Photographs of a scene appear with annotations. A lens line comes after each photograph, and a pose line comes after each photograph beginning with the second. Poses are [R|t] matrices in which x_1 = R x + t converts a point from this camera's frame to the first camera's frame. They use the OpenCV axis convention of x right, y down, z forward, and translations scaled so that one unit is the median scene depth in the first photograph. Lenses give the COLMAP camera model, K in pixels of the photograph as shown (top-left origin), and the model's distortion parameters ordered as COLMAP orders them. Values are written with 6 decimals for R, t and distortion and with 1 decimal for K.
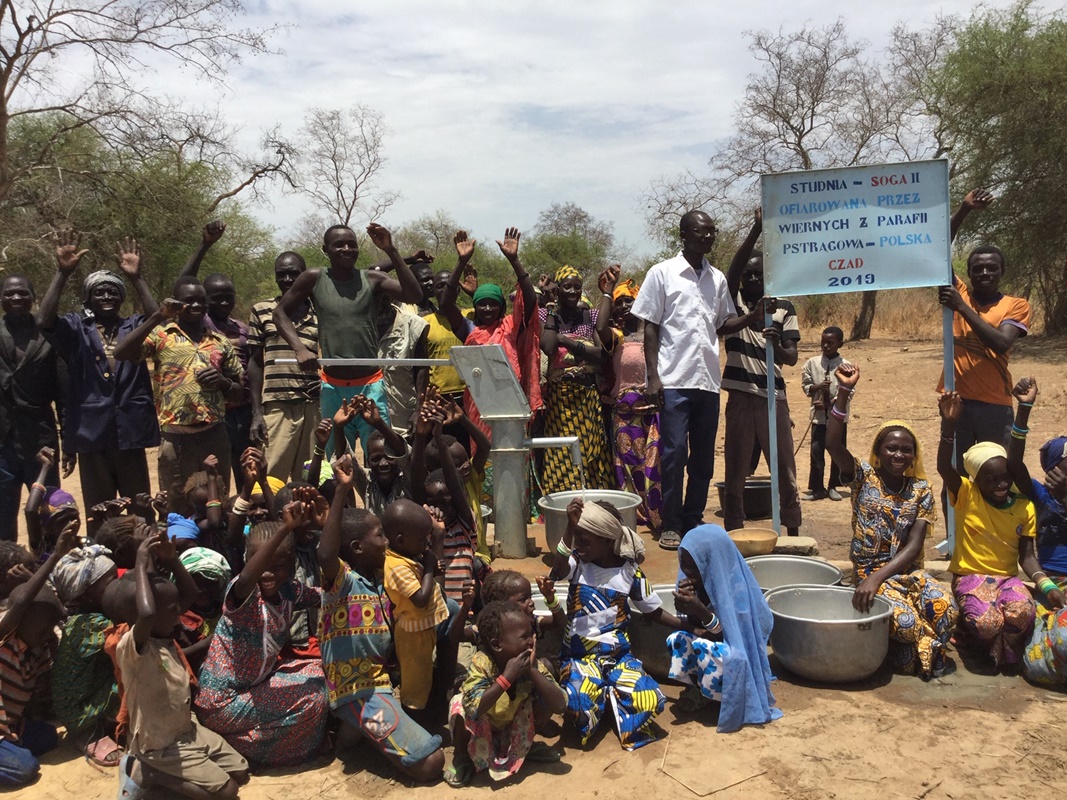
lens RADIAL K [[951.9, 0, 533.5], [0, 951.9, 400.0], [0, 0, 1]] dist [0.012879, -0.086472]
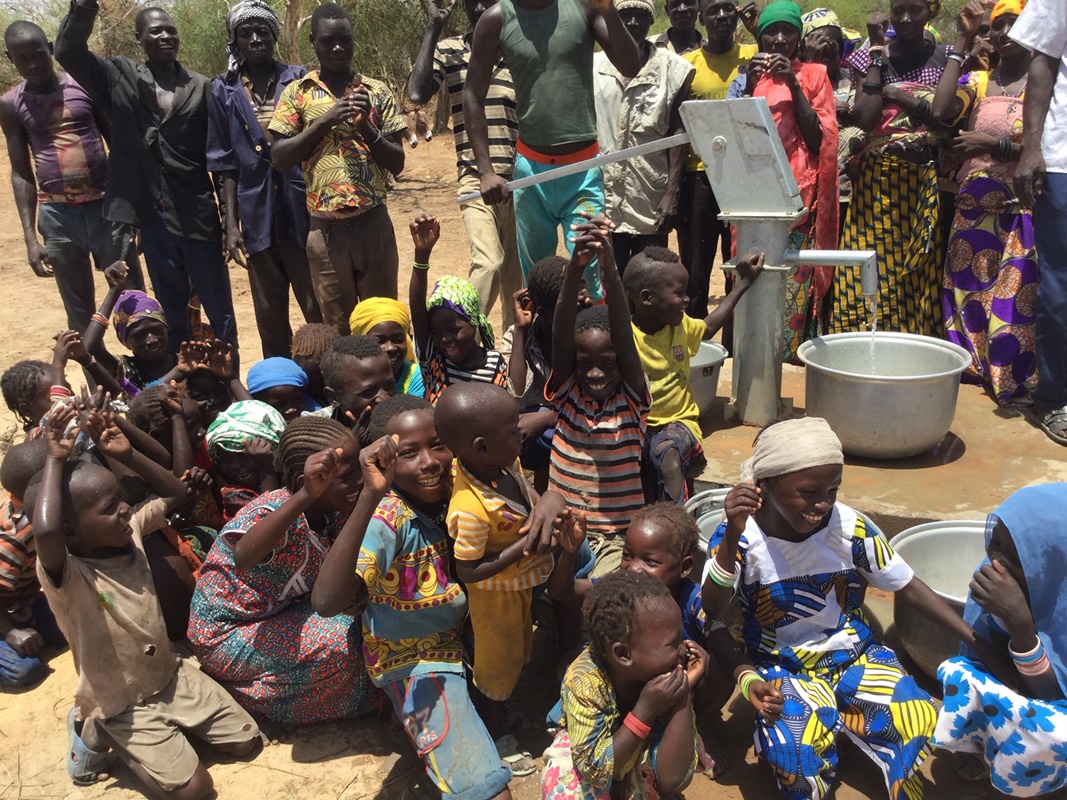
lens RADIAL K [[931.2, 0, 533.5], [0, 931.2, 400.0], [0, 0, 1]] dist [0.010987, -0.002727]
pose [[0.922345, 0.109080, -0.370649, 0.057999], [-0.009389, 0.965364, 0.260738, -0.017885], [0.386252, -0.237010, 0.891423, 0.249459]]
